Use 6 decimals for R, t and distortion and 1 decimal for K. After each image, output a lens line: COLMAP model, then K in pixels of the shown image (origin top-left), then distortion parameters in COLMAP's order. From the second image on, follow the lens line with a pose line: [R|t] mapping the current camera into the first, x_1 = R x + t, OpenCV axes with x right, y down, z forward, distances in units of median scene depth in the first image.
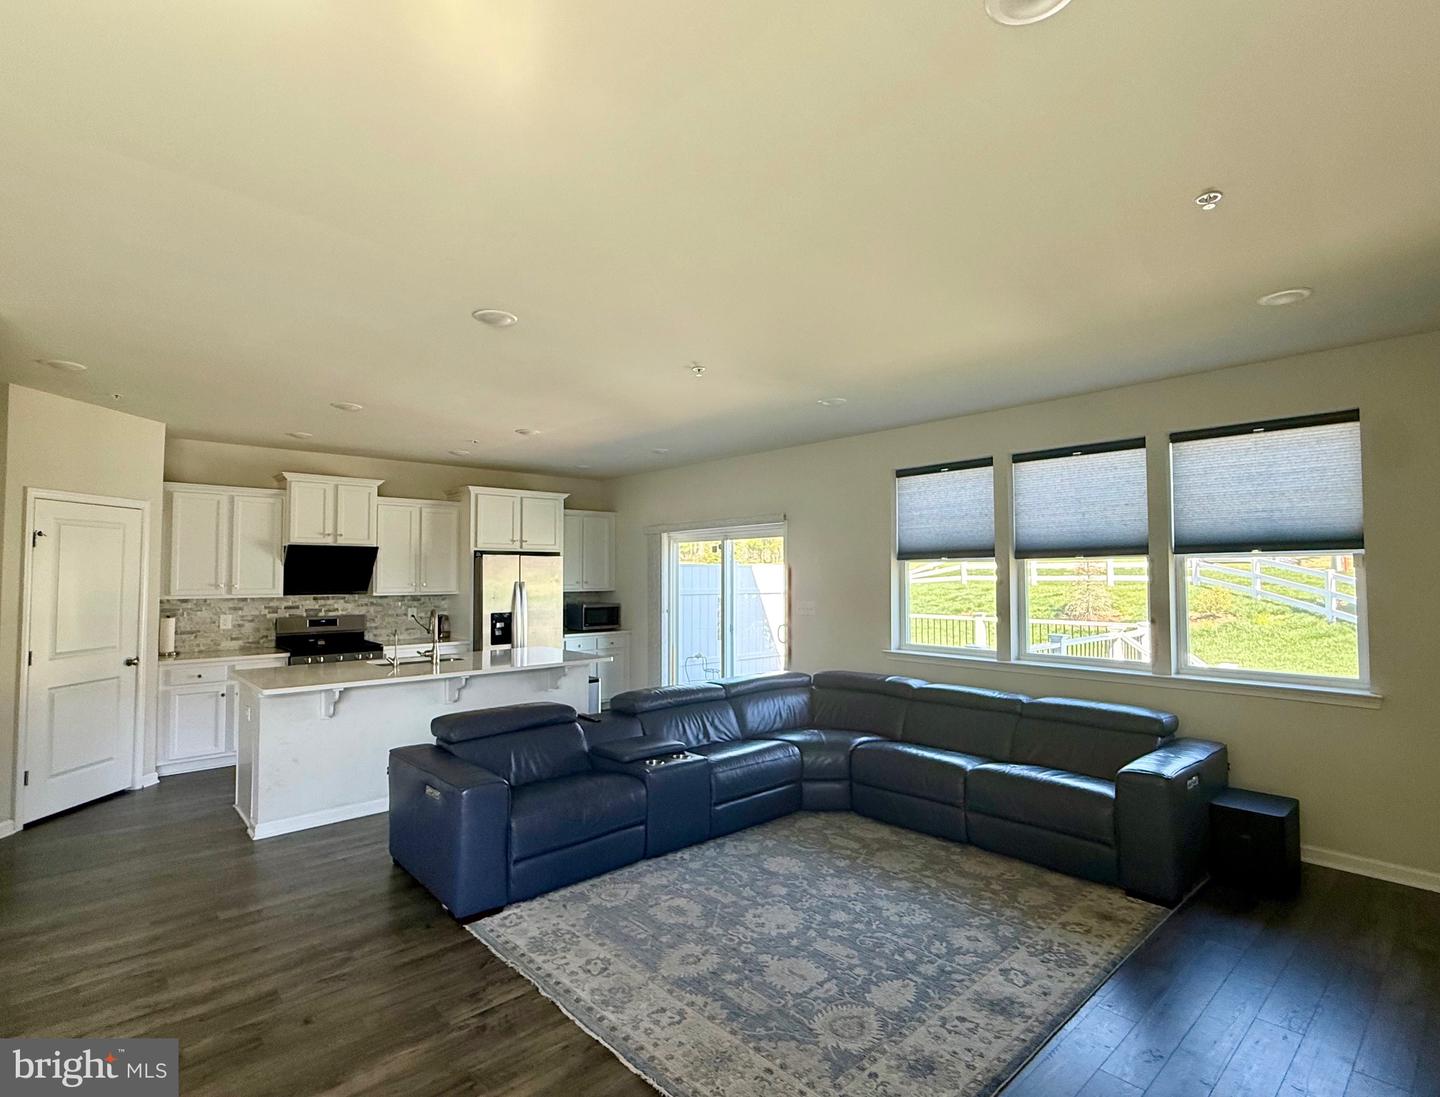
lens RADIAL K [[721.5, 0, 716.5], [0, 721.5, 555.8], [0, 0, 1]] dist [0.003232, -0.000374]
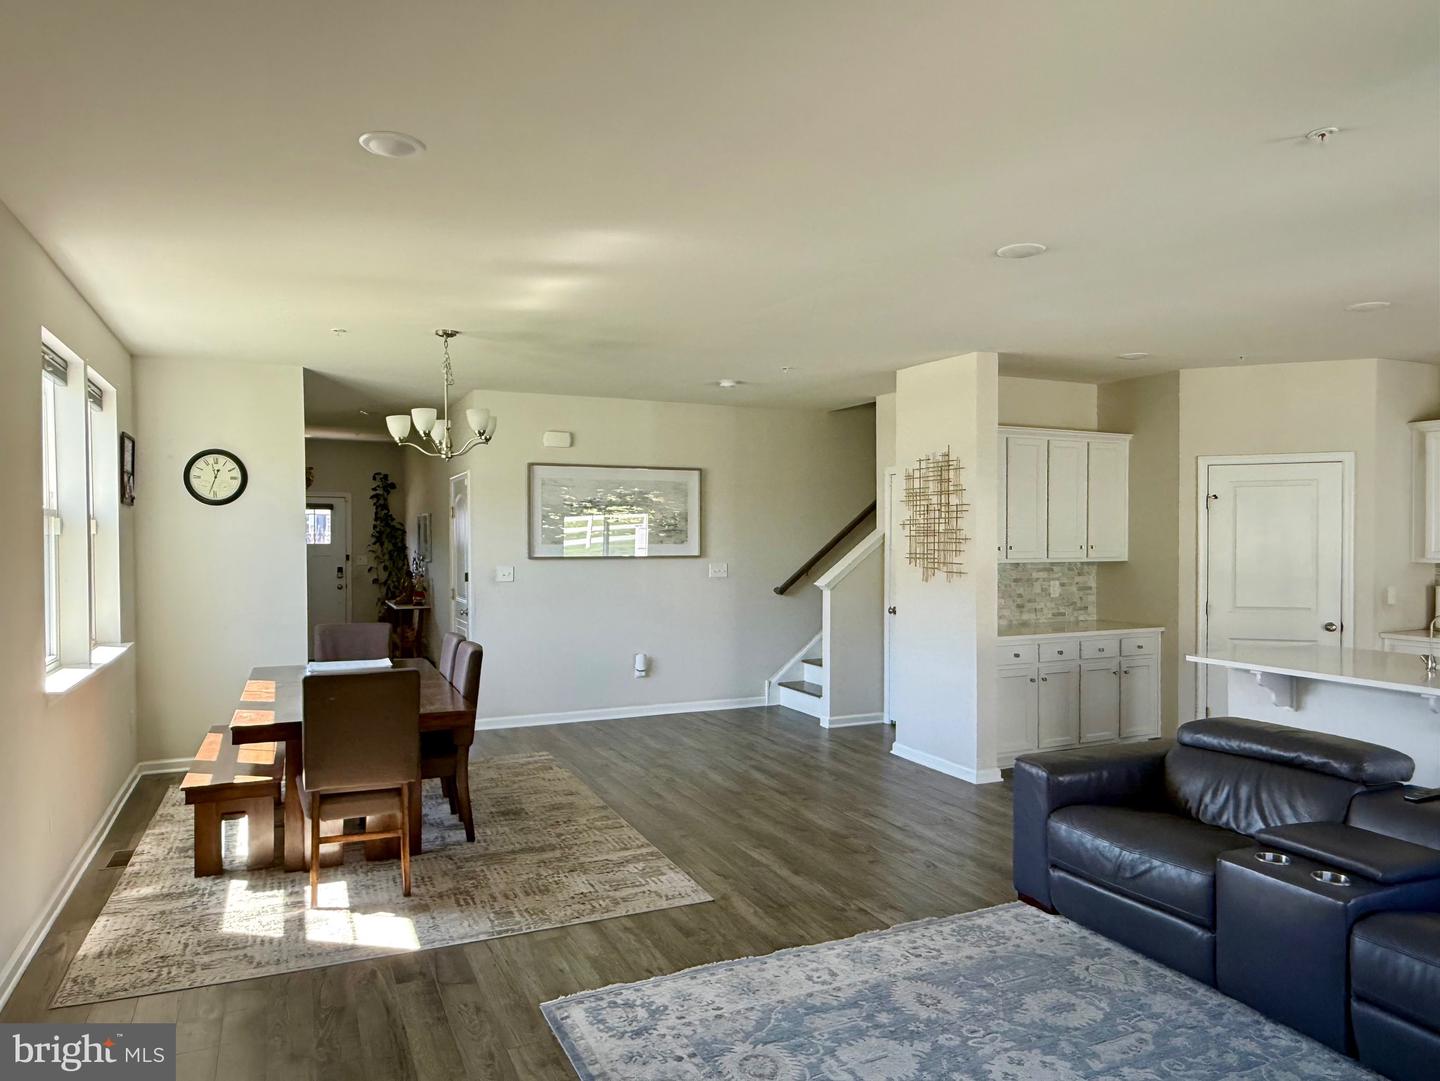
lens RADIAL K [[954.3, 0, 718.1], [0, 954.3, 543.6], [0, 0, 1]] dist [-0.002906, -0.004907]
pose [[-0.303876, 0.012409, -0.952631, 0.704834], [0.025728, 0.999657, 0.004815, 0.013925], [0.952364, -0.023046, -0.304091, 0.730176]]
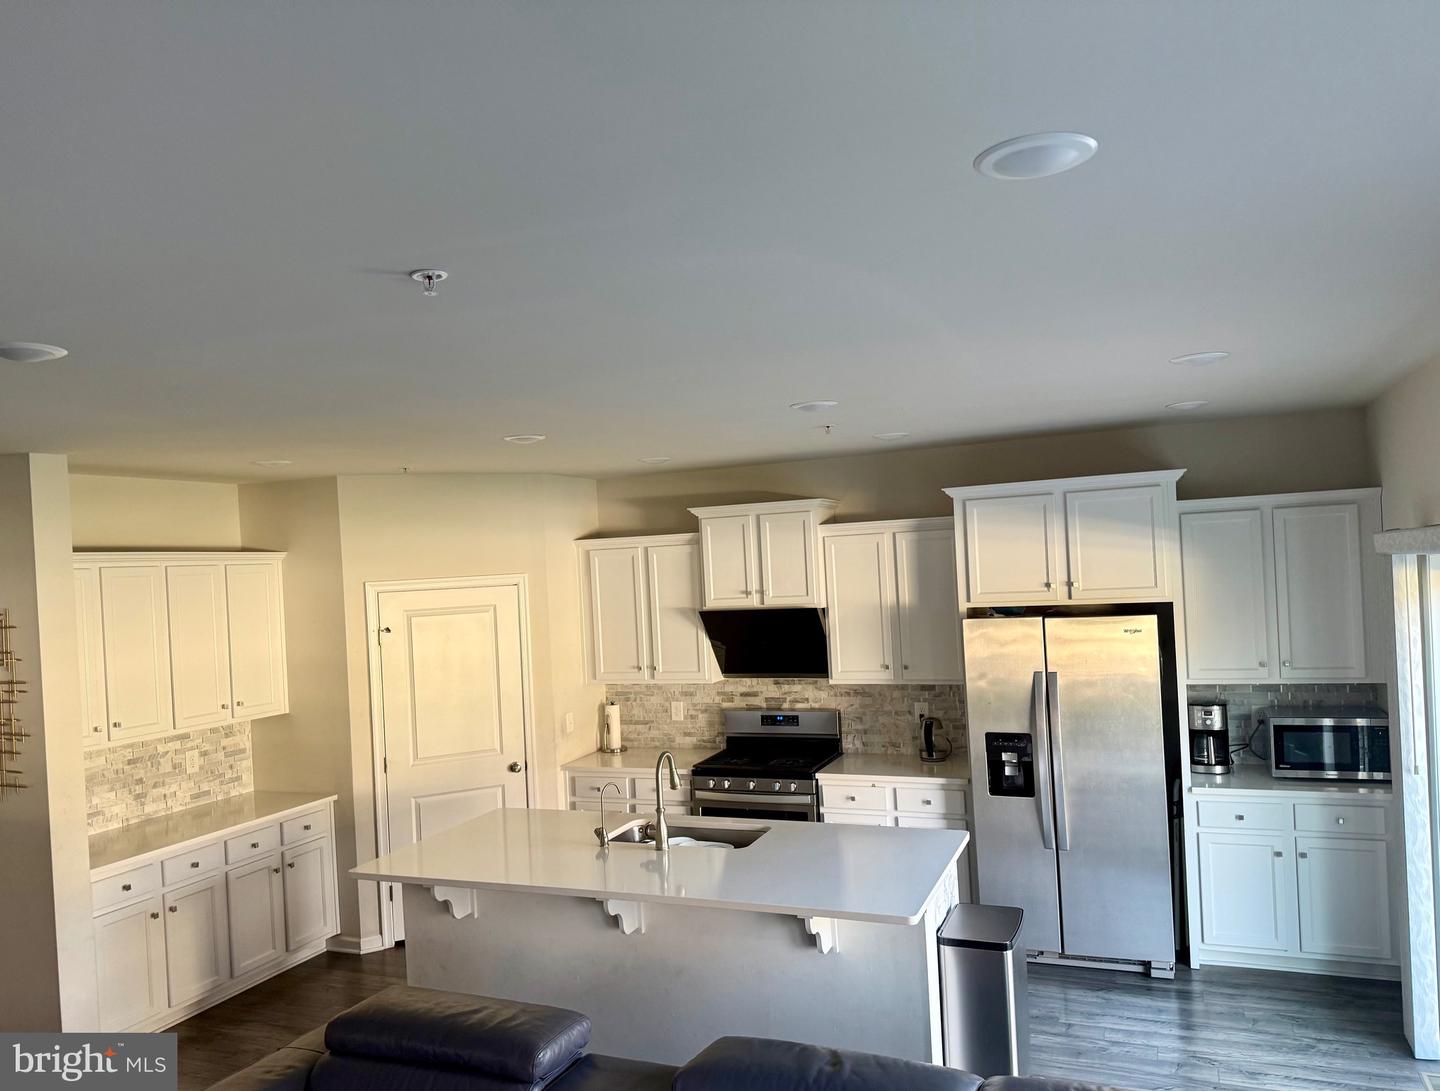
lens RADIAL K [[1030.7, 0, 708.8], [0, 1030.7, 552.3], [0, 0, 1]] dist [0.003462, -0.004181]
pose [[0.427527, -0.026065, -0.903627, 0.439049], [0.072329, 0.997366, 0.005452, -0.109007], [0.901105, -0.067689, 0.428286, 0.828140]]
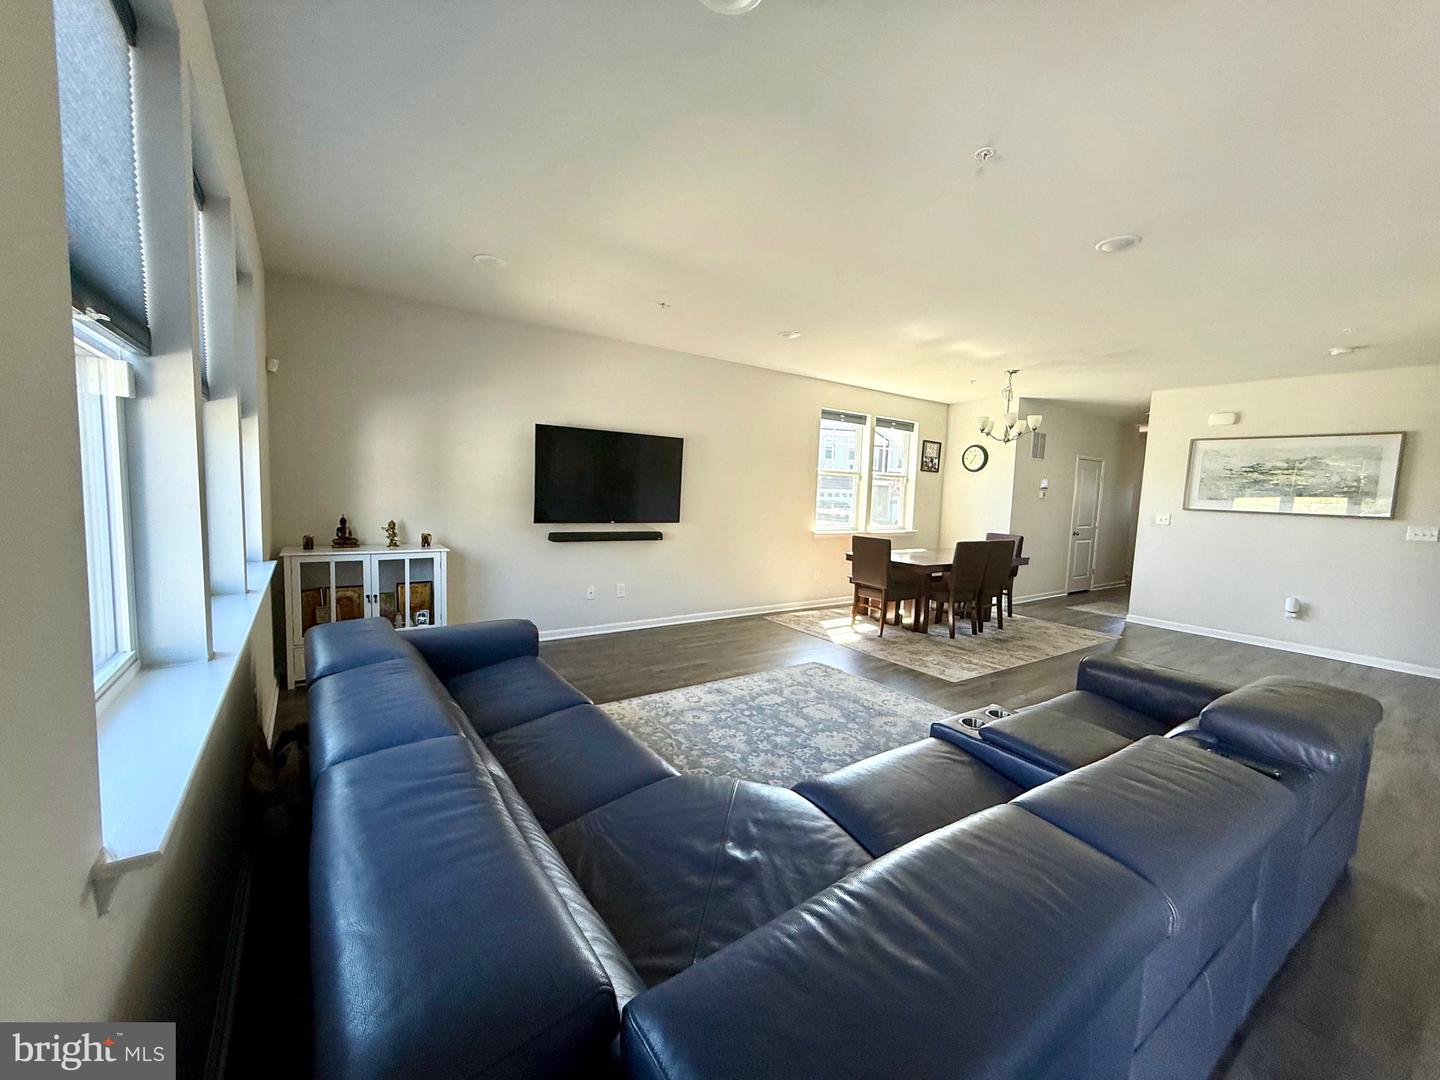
lens RADIAL K [[577.8, 0, 708.4], [0, 577.8, 536.5], [0, 0, 1]] dist [0.001888, -0.000039]
pose [[-0.989317, -0.045623, 0.138460, 0.128295], [-0.037472, 0.997439, 0.060920, 0.064362], [-0.140885, 0.055081, -0.988493, 1.474601]]
